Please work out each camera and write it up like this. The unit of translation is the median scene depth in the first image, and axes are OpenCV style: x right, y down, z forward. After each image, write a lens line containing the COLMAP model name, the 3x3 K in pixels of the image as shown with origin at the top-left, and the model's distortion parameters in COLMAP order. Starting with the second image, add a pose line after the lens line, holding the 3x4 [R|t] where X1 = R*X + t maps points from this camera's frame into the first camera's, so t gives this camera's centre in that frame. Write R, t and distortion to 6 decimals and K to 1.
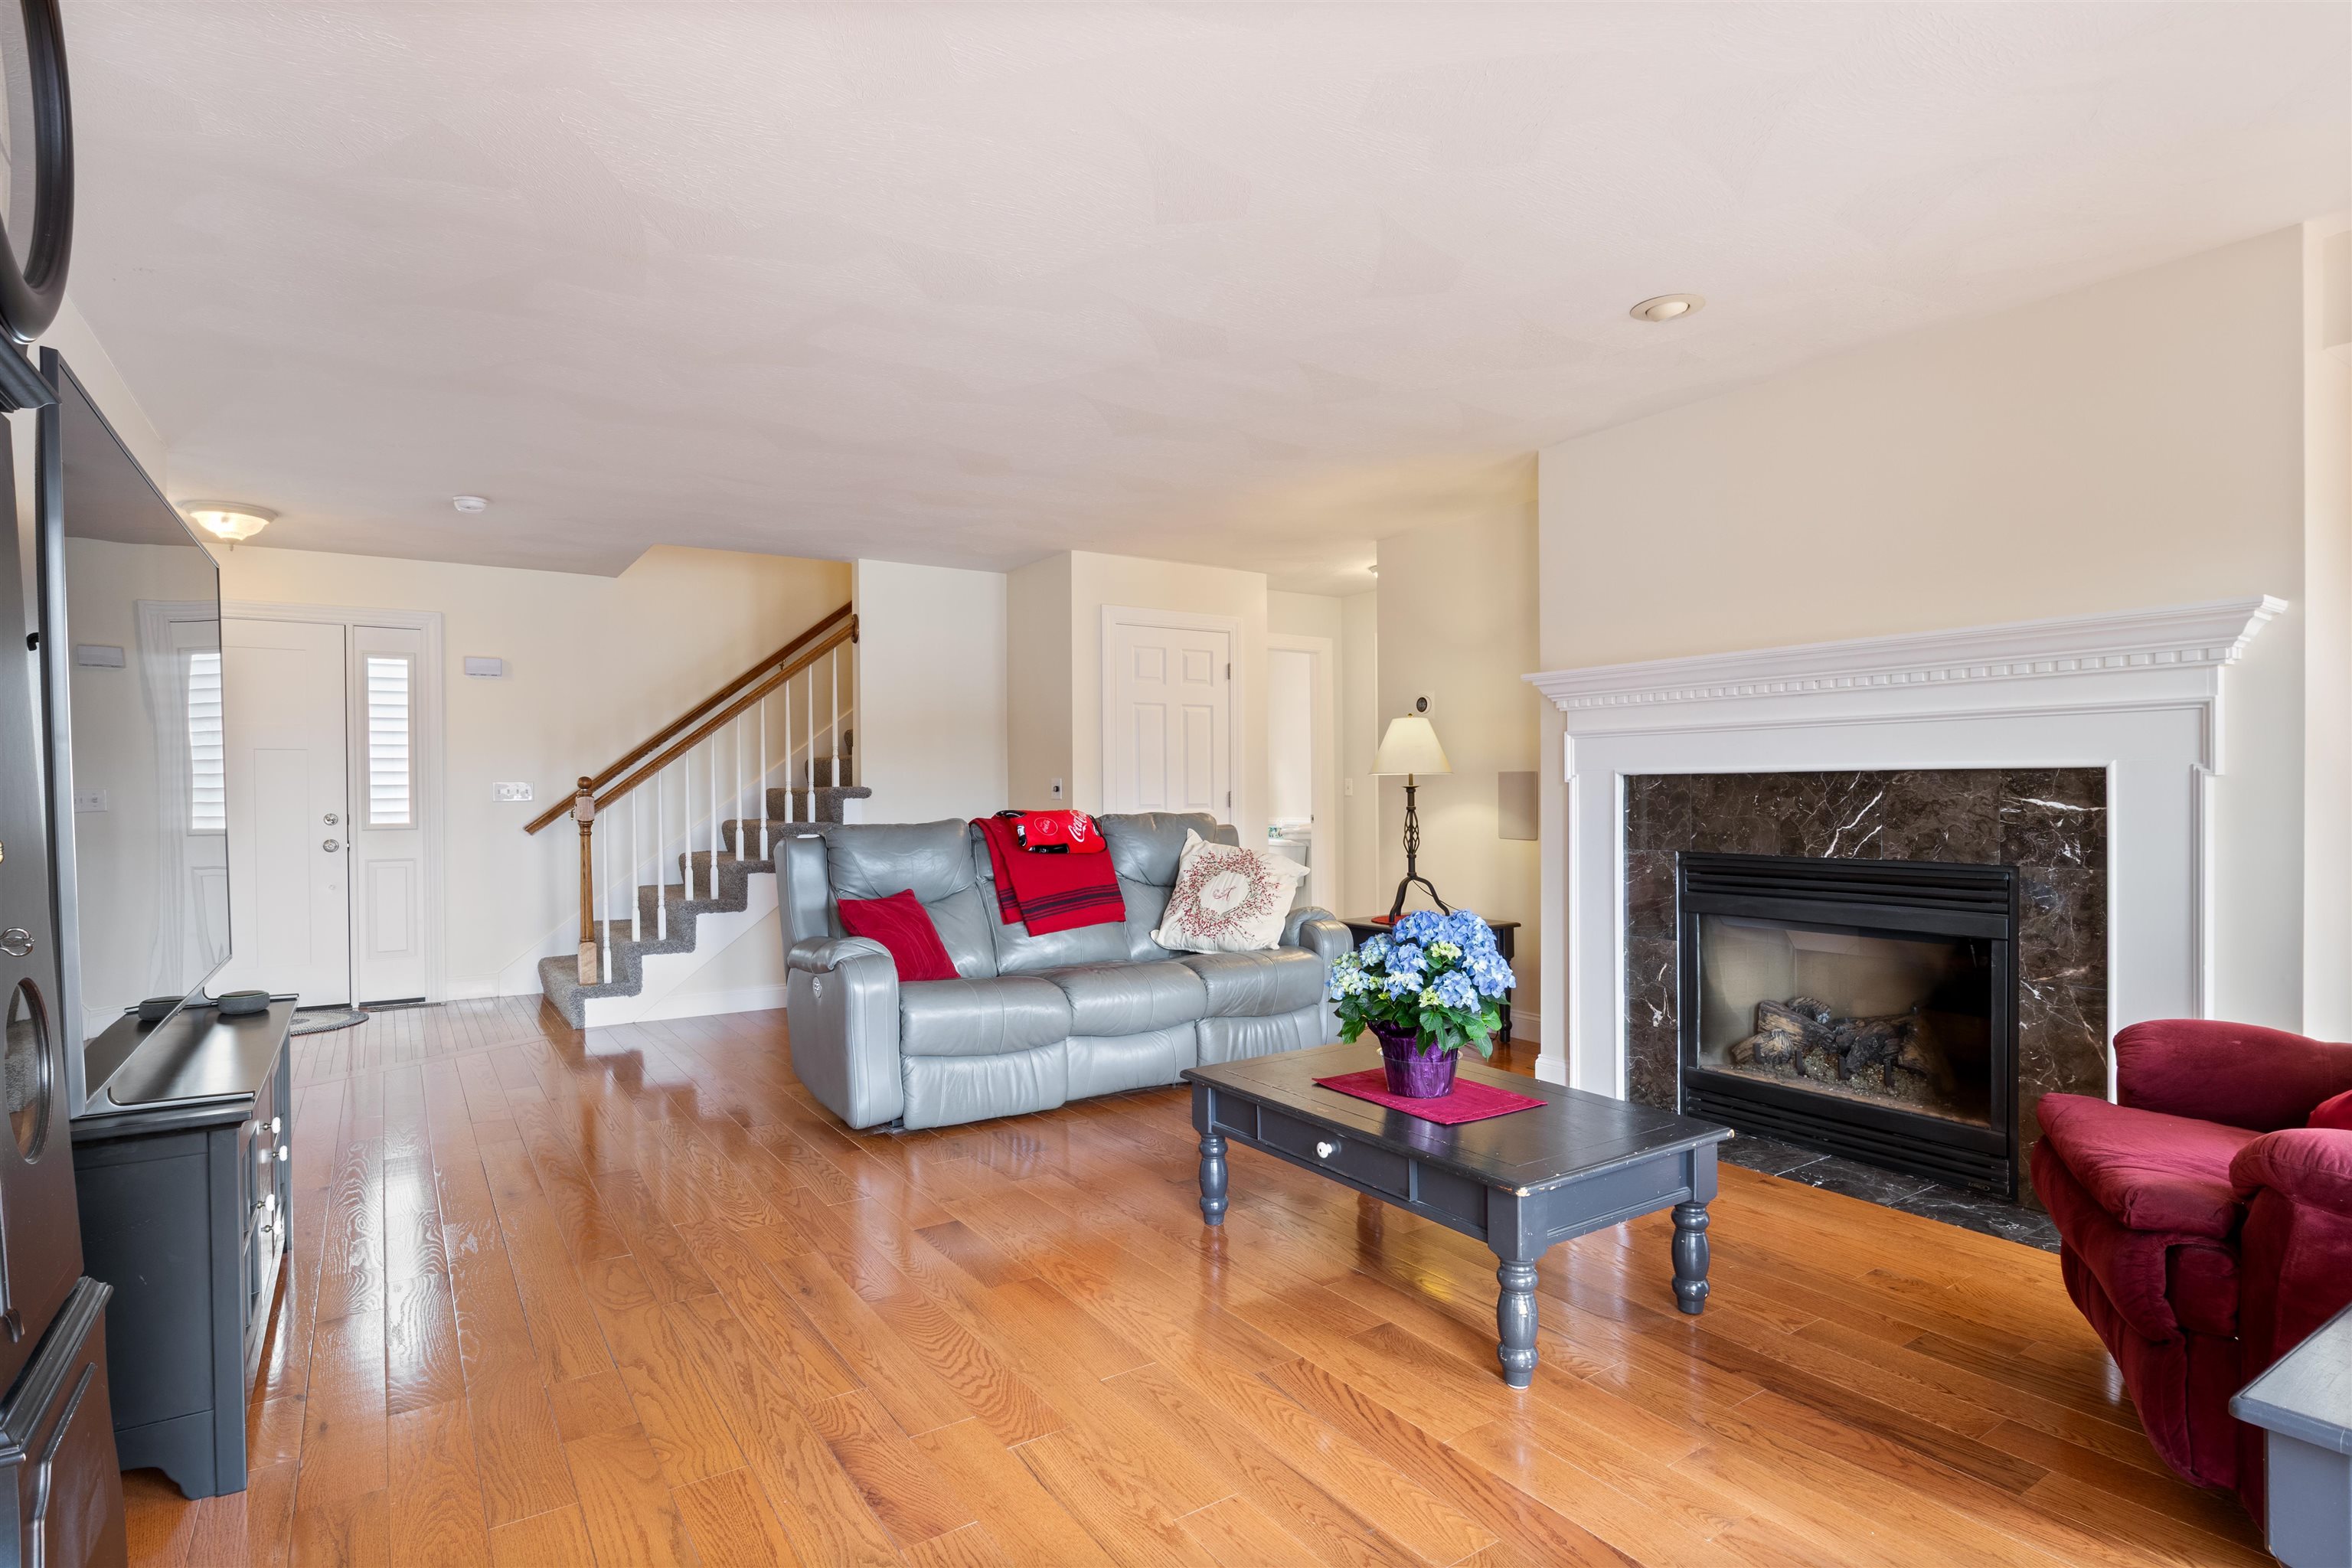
lens RADIAL K [[1196.9, 0, 1163.2], [0, 1196.9, 791.5], [0, 0, 1]] dist [-0.000681, -0.001882]
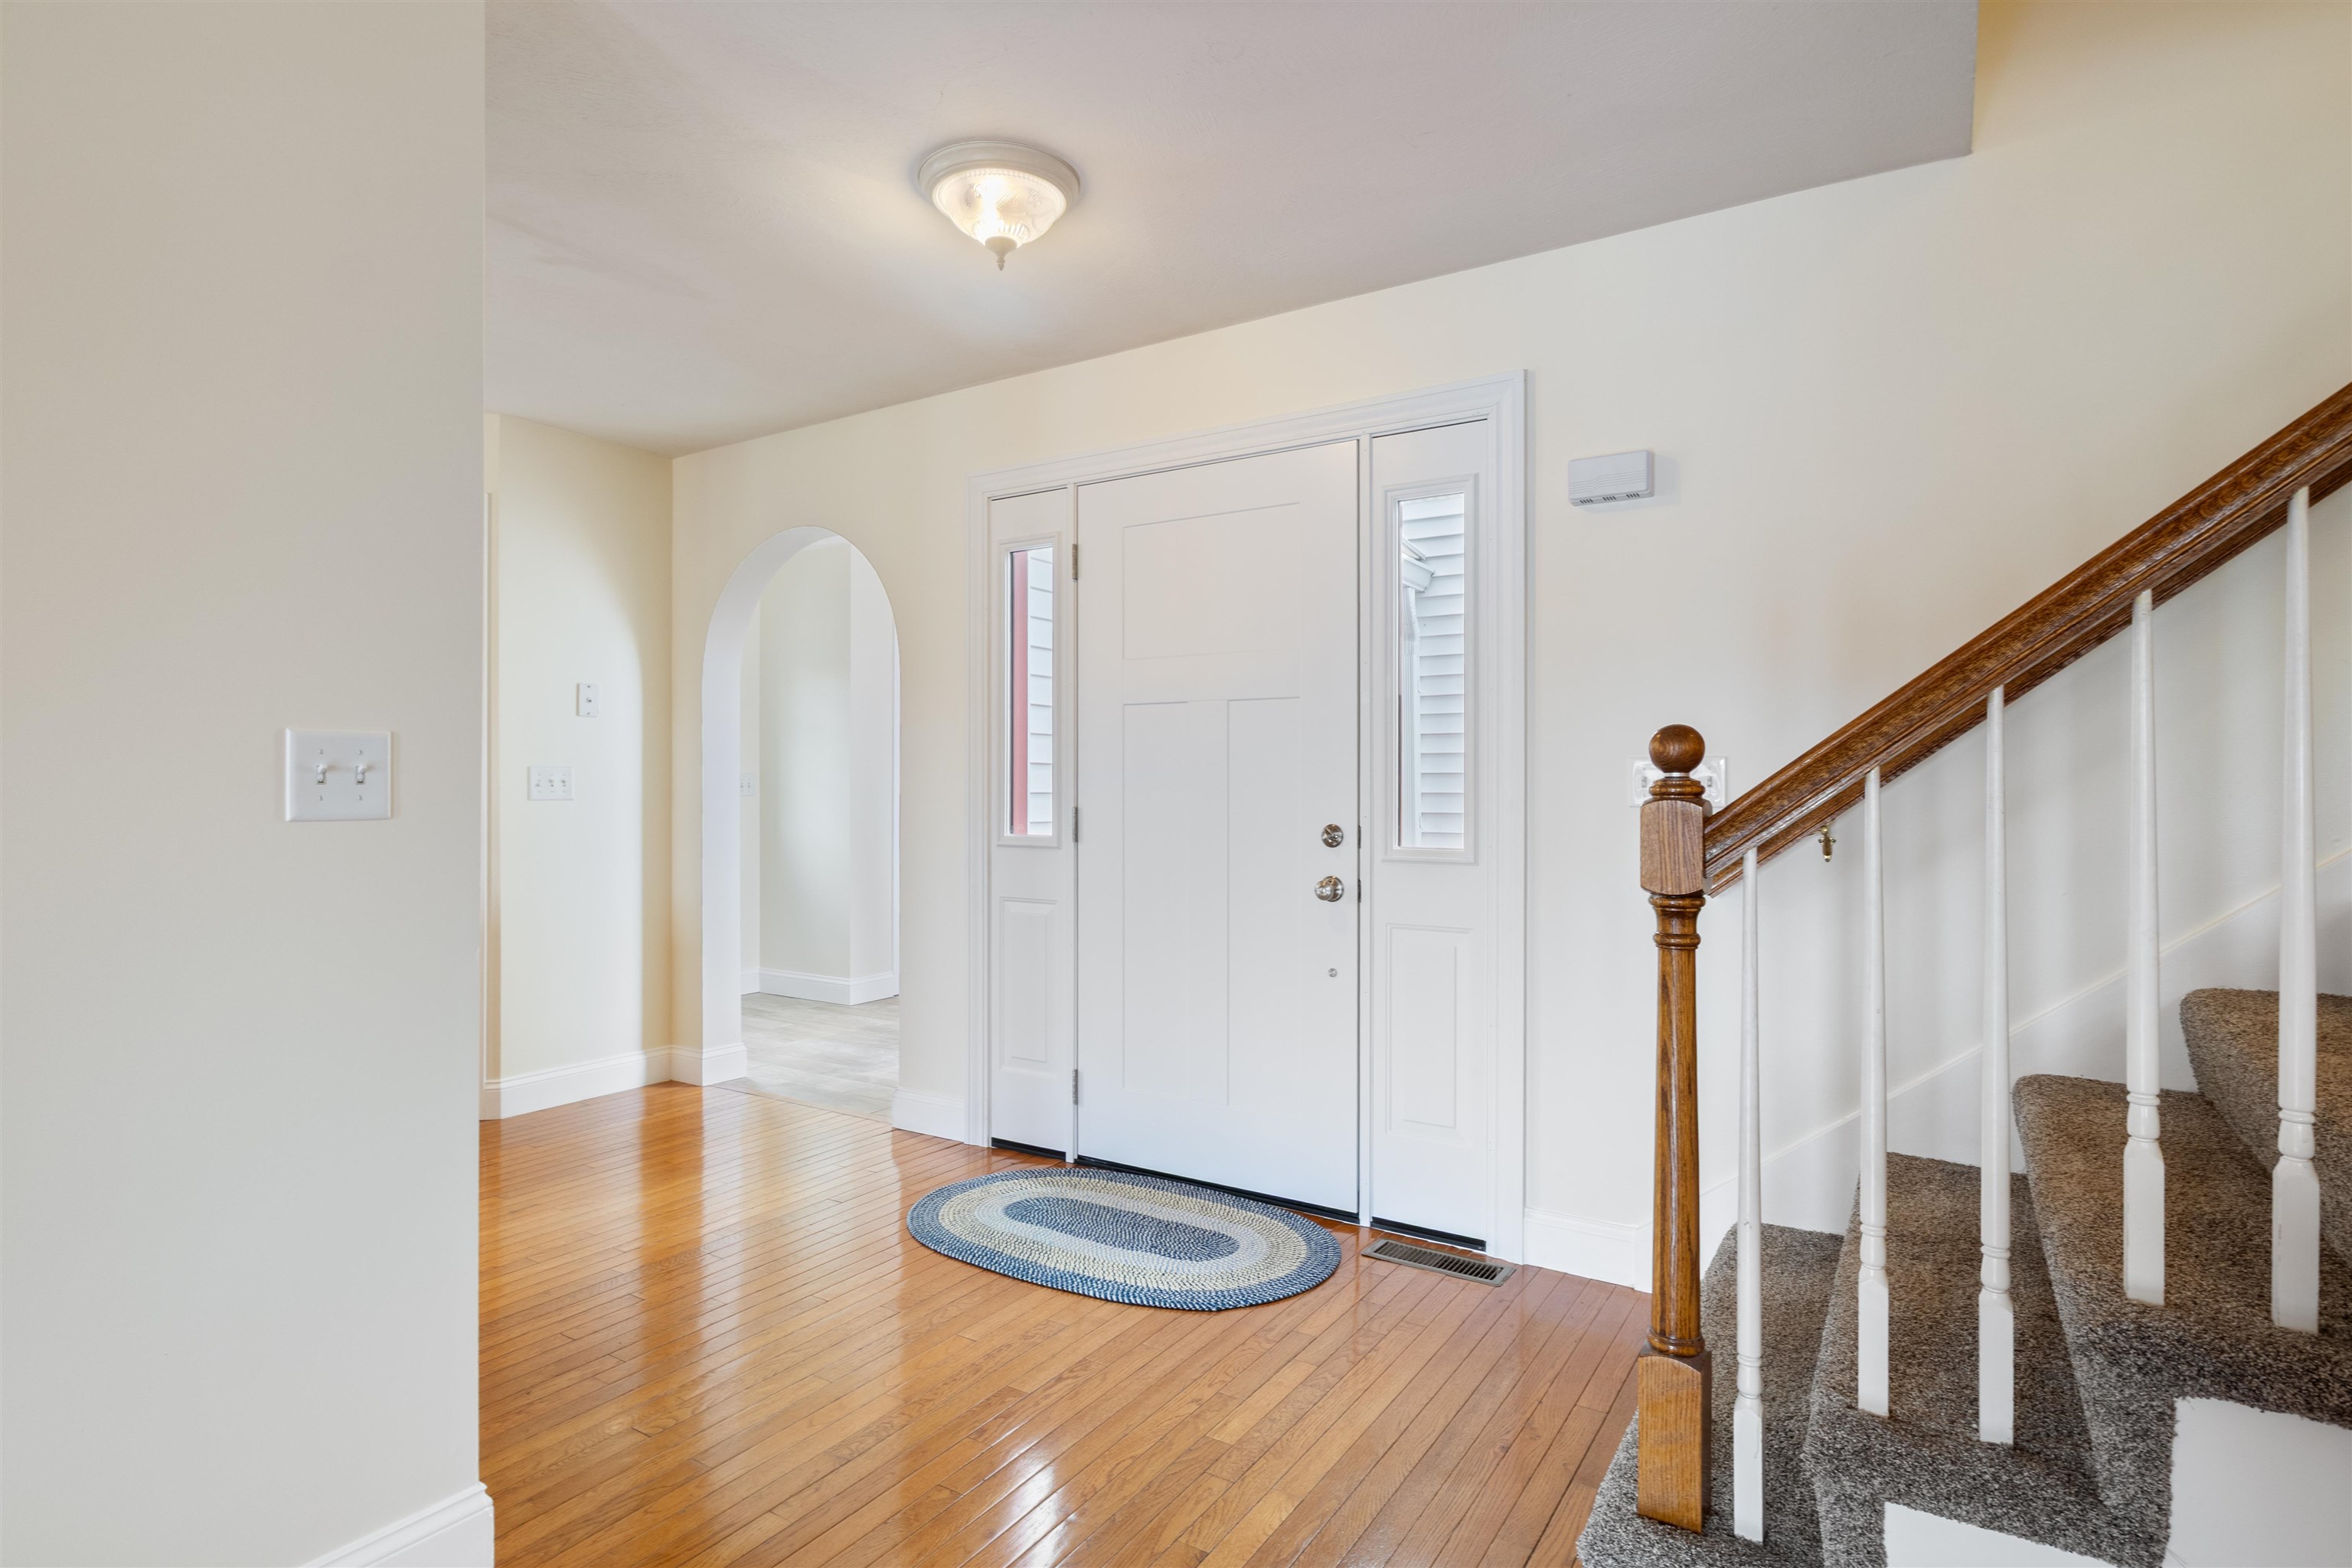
lens RADIAL K [[1196.9, 0, 1190.7], [0, 1196.9, 777.4], [0, 0, 1]] dist [-0.000681, -0.001882]
pose [[0.421398, 0.003010, -0.906871, -0.273622], [-0.006689, 0.999978, 0.000211, -0.000541], [0.906851, 0.005977, 0.421408, 0.754252]]
